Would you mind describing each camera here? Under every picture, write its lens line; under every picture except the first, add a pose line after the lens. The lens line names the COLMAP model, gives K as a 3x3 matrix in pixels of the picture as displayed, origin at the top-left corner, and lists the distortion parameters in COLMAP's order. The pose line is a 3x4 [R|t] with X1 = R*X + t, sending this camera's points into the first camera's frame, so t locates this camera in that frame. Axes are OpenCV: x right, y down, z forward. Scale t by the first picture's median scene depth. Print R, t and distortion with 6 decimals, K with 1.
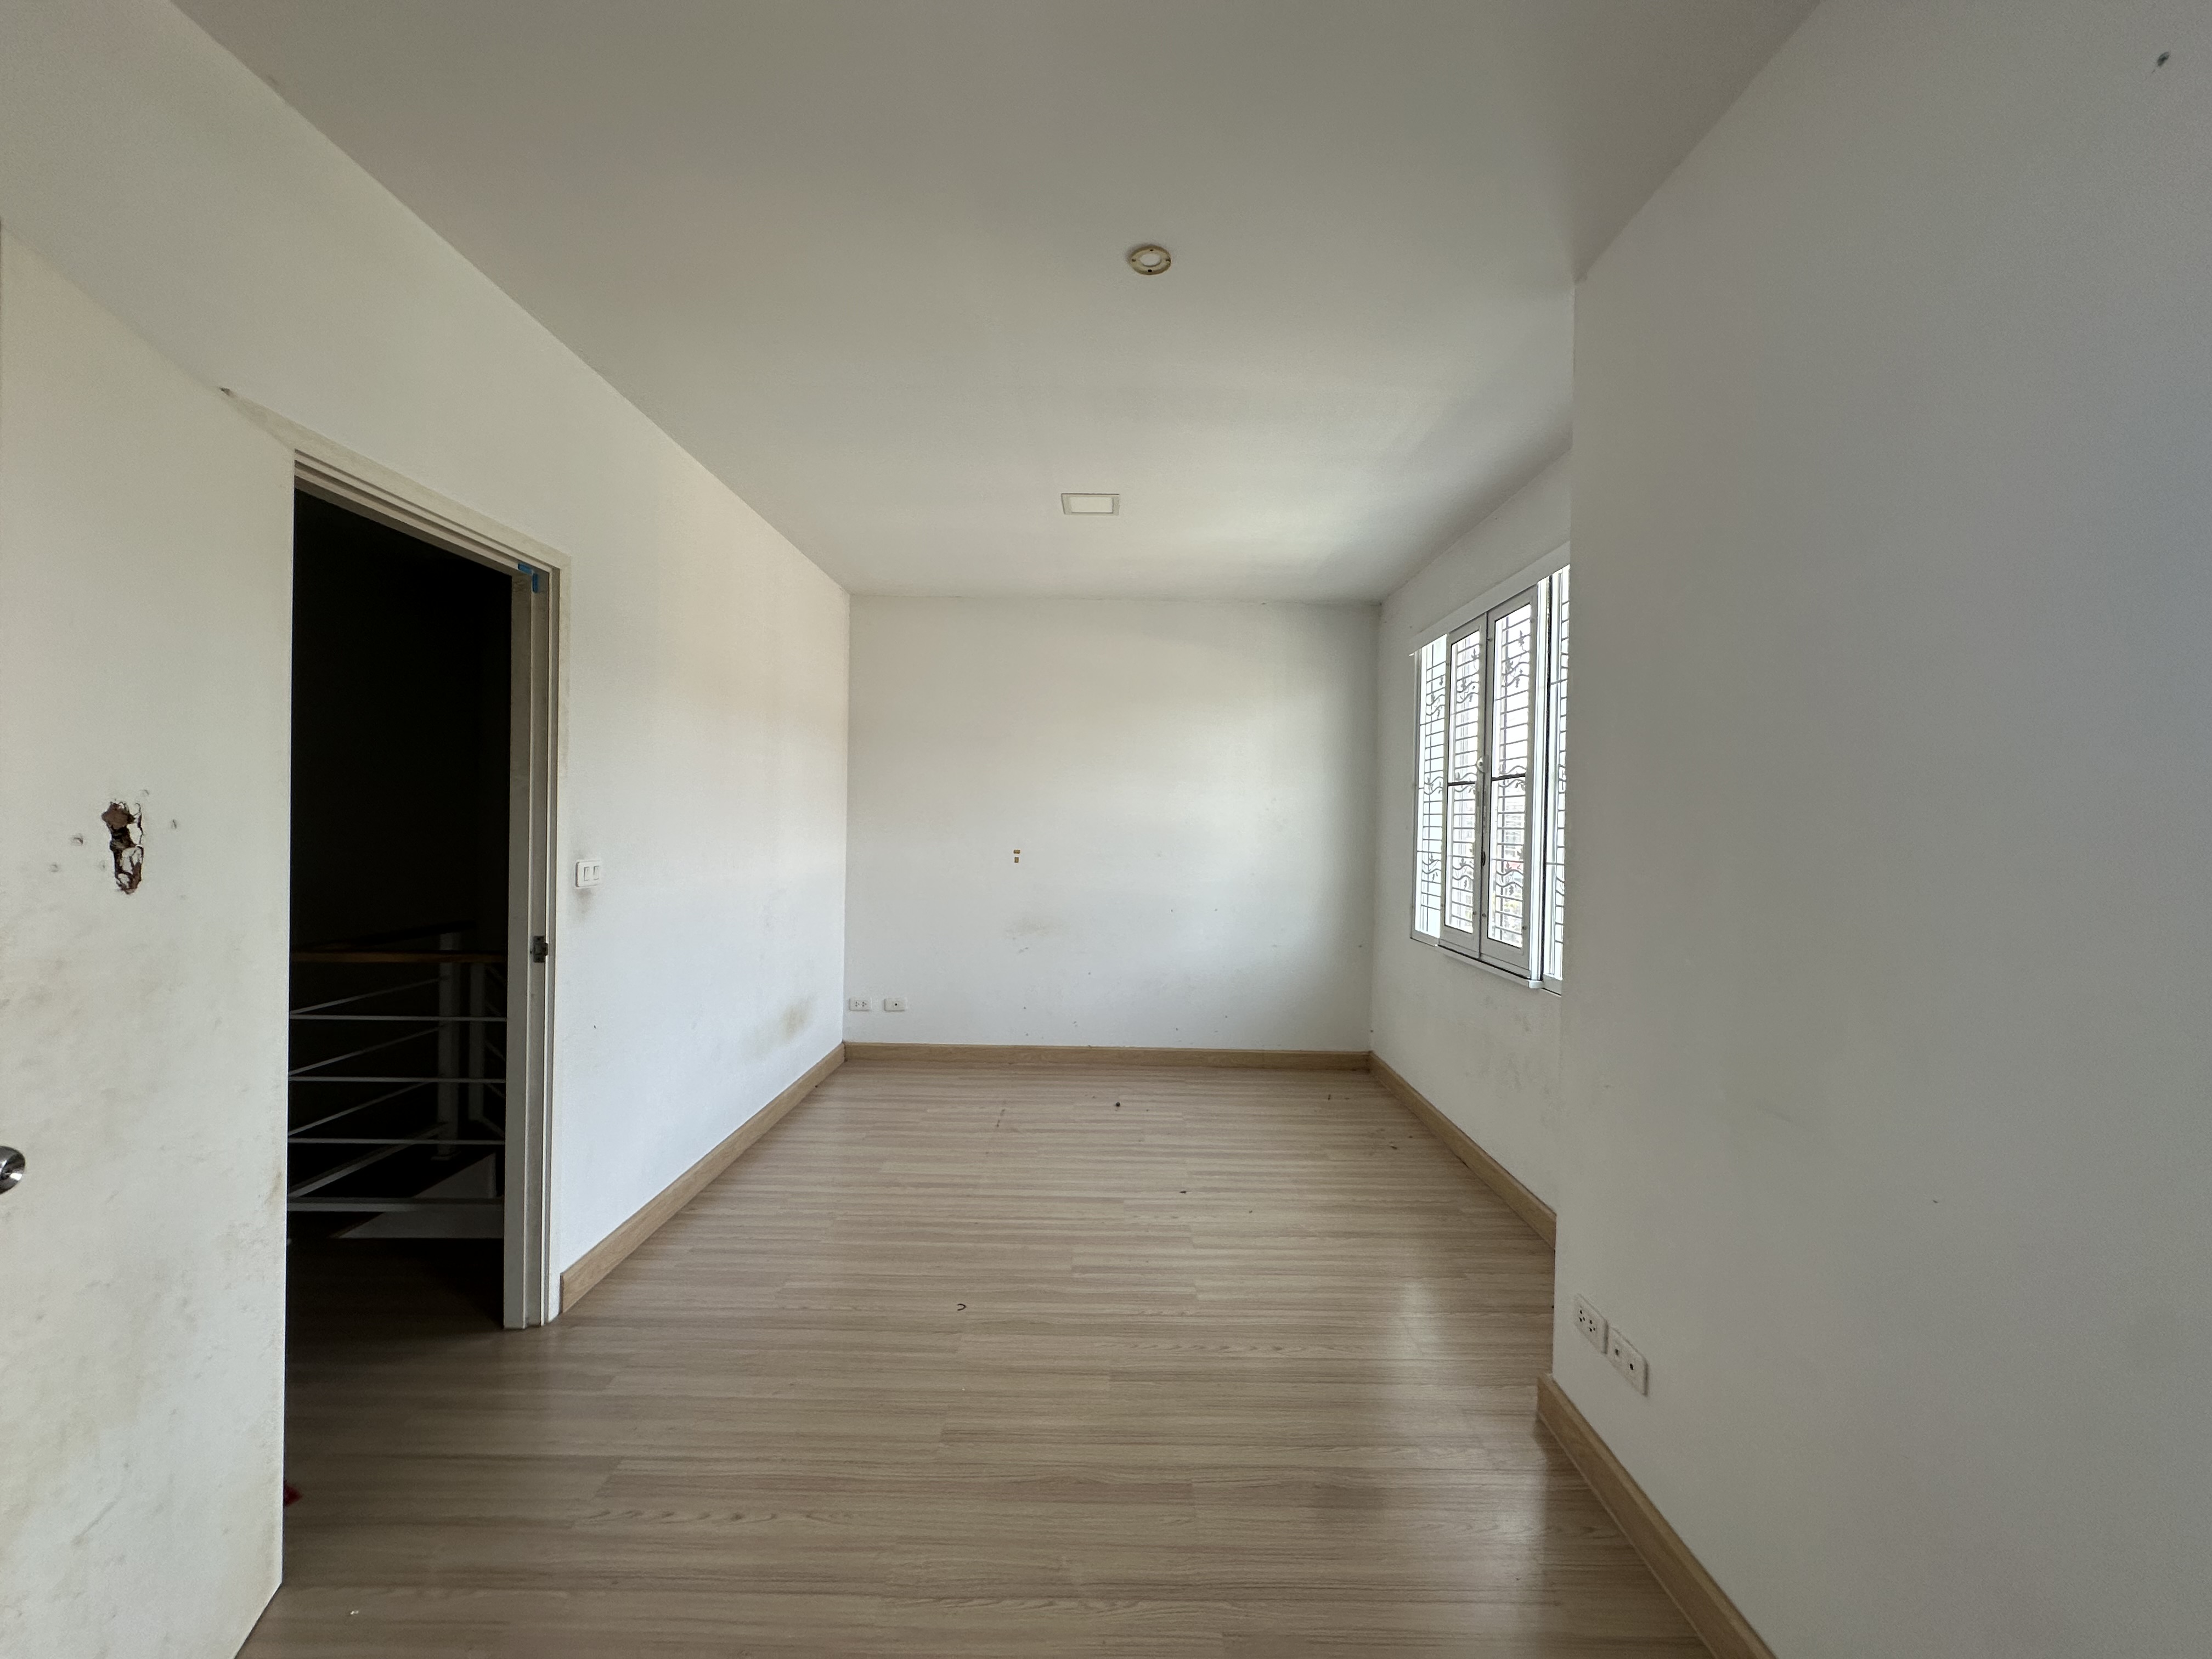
lens RADIAL K [[886.9, 0, 1097.1], [0, 886.9, 831.2], [0, 0, 1]] dist [-0.000730, -0.000080]
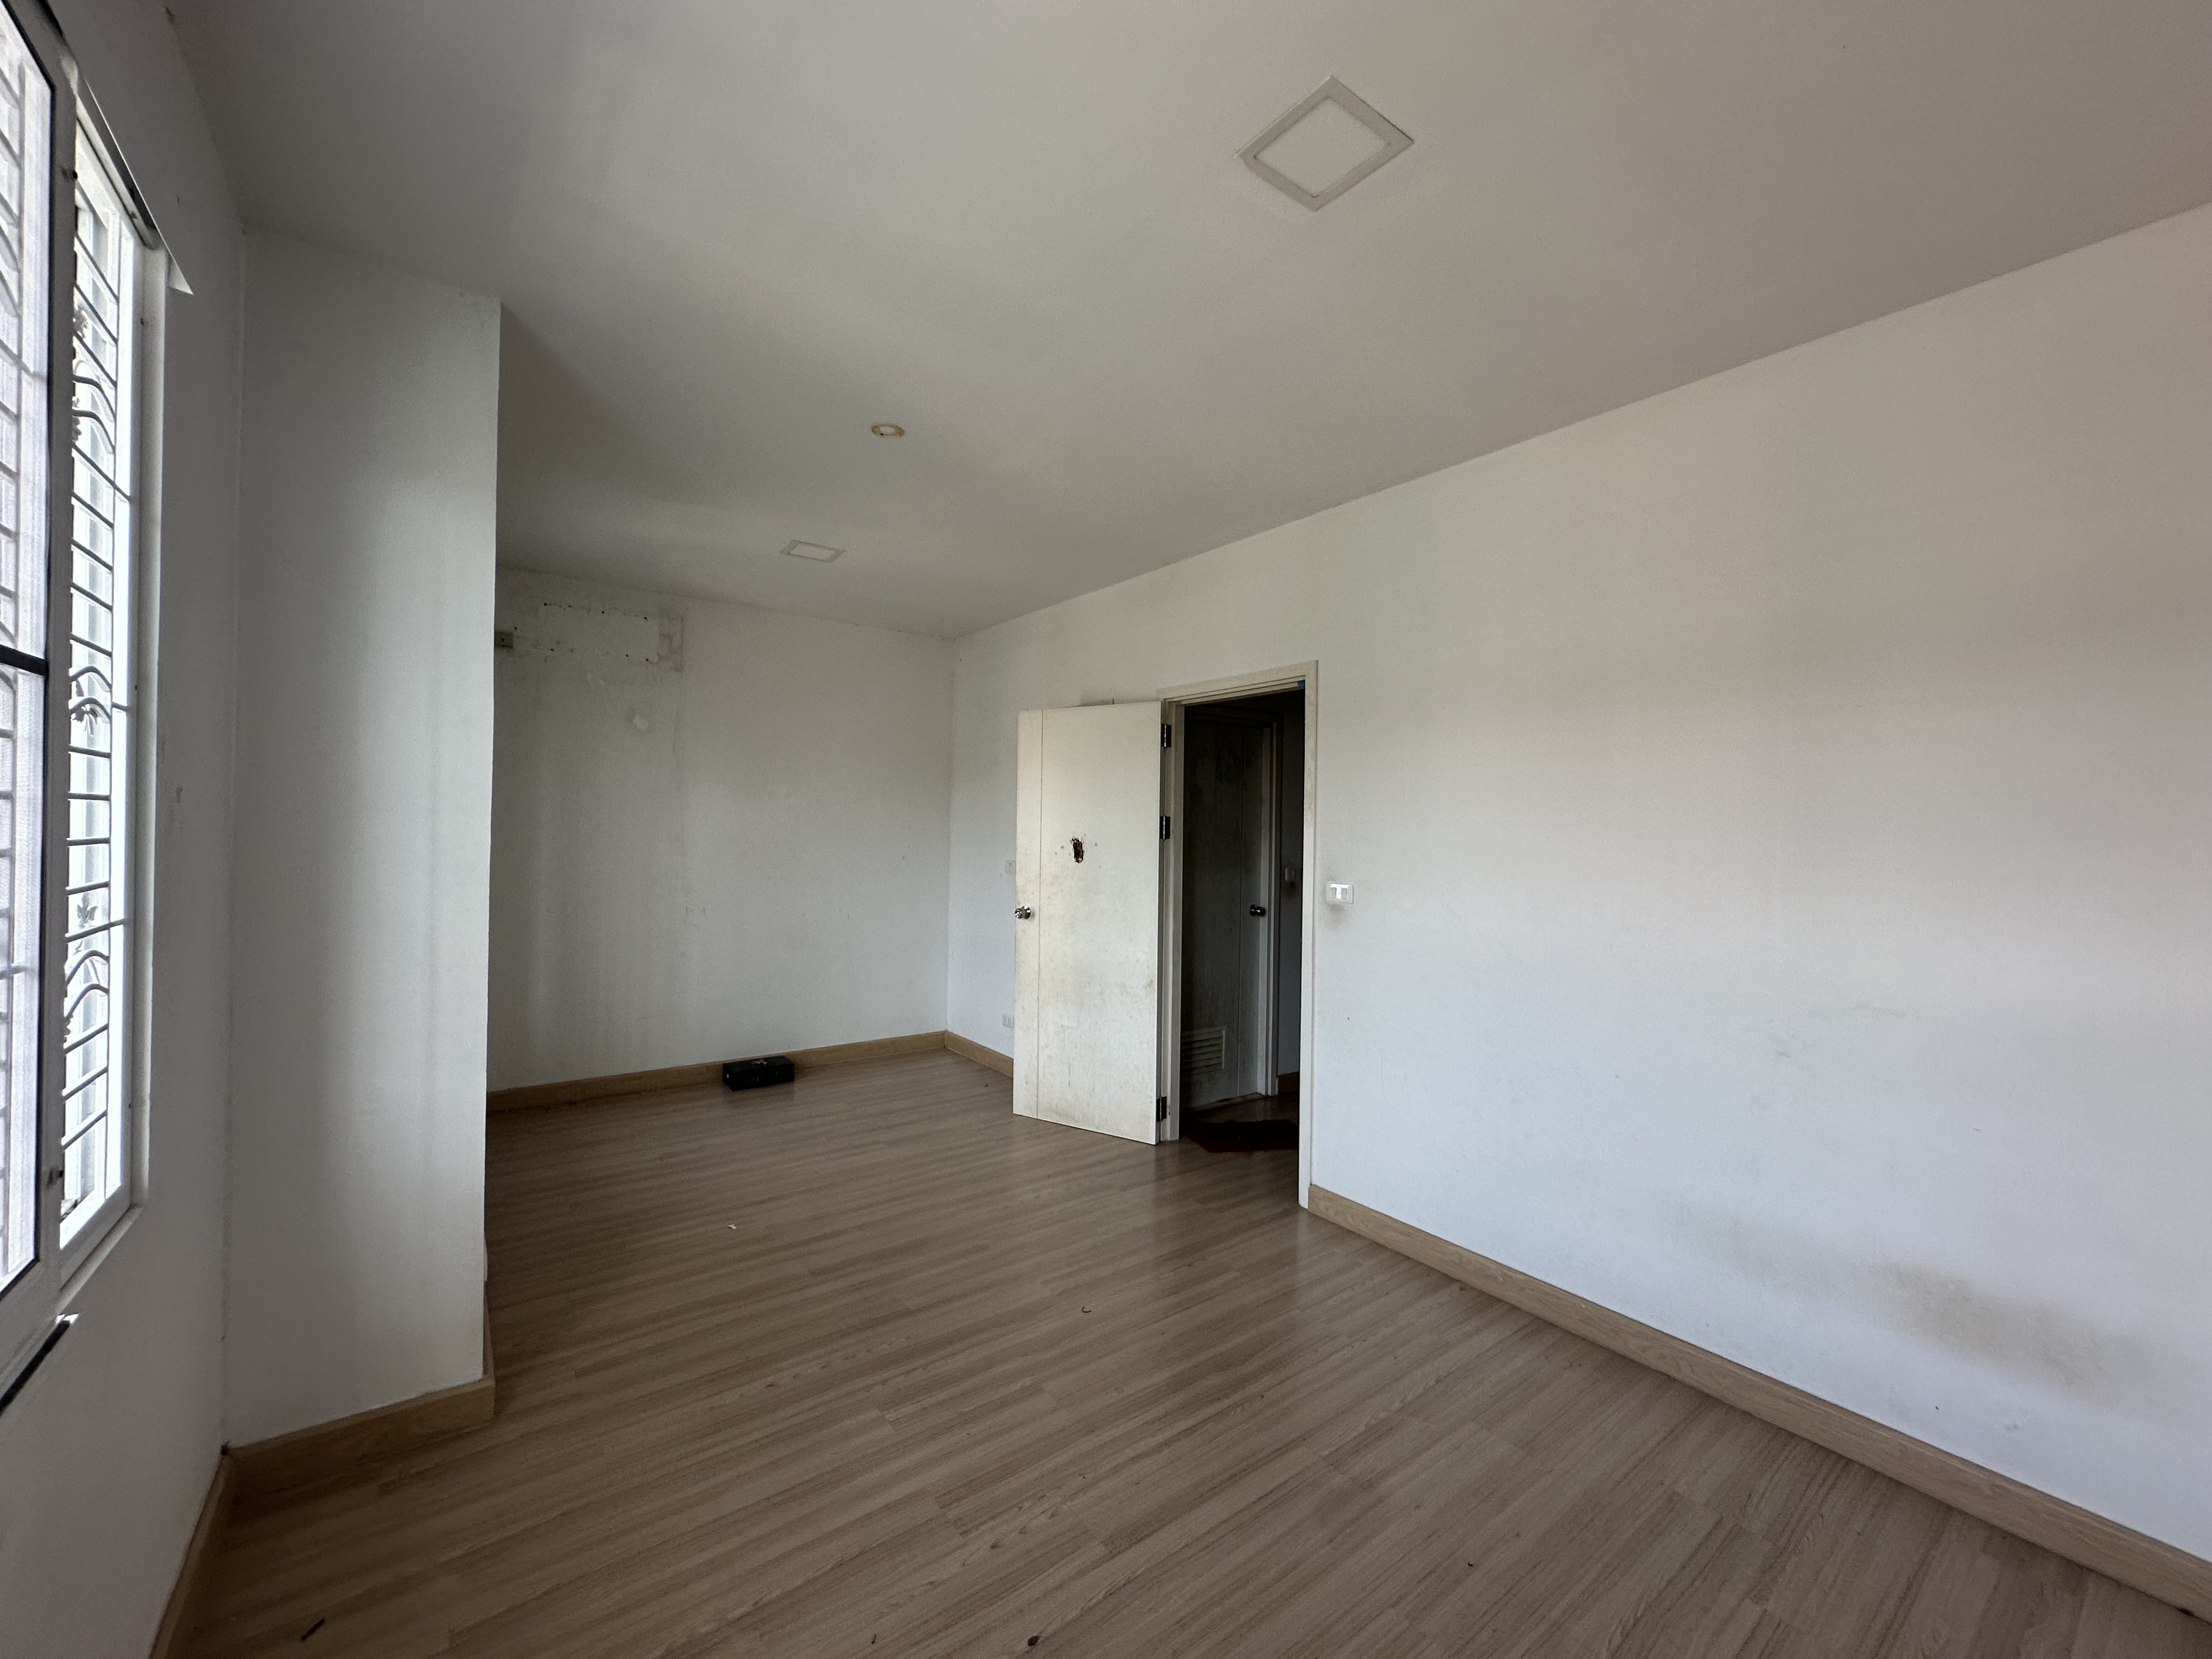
lens RADIAL K [[886.9, 0, 1097.1], [0, 886.9, 831.2], [0, 0, 1]] dist [-0.000730, -0.000080]
pose [[-0.800822, -0.033543, -0.597962, 0.445766], [-0.037066, 0.999292, -0.006416, -0.019132], [0.597754, 0.017026, -0.801499, 1.707410]]
